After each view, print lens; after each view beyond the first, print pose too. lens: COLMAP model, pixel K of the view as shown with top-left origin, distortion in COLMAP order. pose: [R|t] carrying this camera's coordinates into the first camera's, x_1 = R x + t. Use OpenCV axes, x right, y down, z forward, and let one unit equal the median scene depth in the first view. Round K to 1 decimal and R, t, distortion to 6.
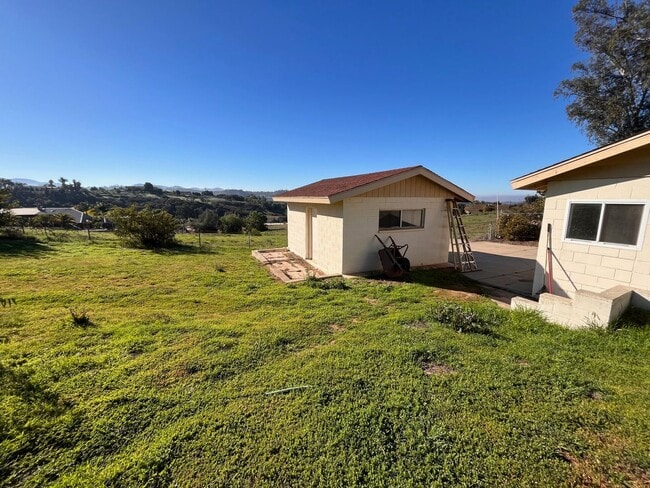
lens RADIAL K [[262.9, 0, 322.3], [0, 262.9, 242.8], [0, 0, 1]] dist [-0.002477, -0.000197]
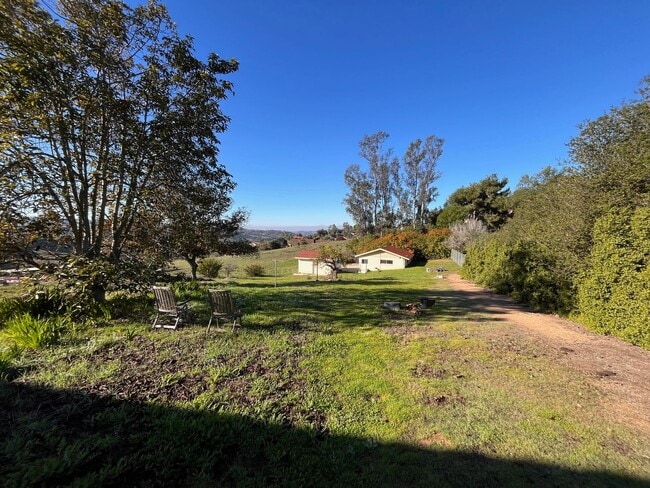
lens RADIAL K [[262.9, 0, 322.3], [0, 262.9, 242.8], [0, 0, 1]] dist [-0.002477, -0.000197]
pose [[0.770735, -0.034960, 0.636196, -4.521863], [0.106578, 0.991500, -0.074631, -0.159621], [-0.628179, 0.125325, 0.767909, -3.989262]]
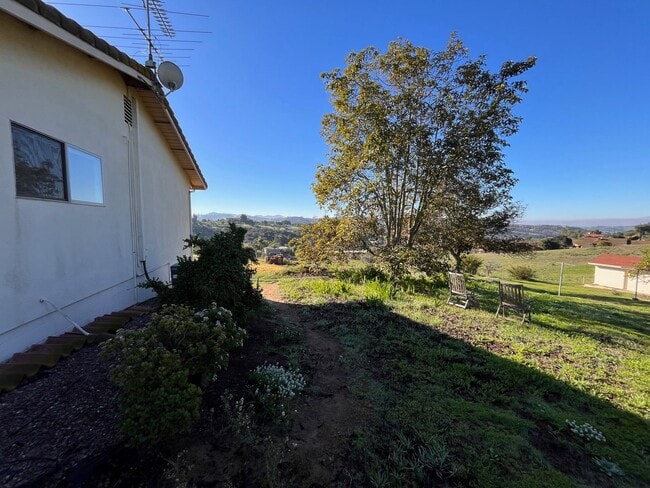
lens RADIAL K [[262.9, 0, 322.3], [0, 262.9, 242.8], [0, 0, 1]] dist [-0.002477, -0.000197]
pose [[0.979729, 0.007474, -0.200188, -5.711734], [-0.026711, 0.995254, -0.093569, -0.077649], [0.198539, 0.097020, 0.975279, -5.160559]]
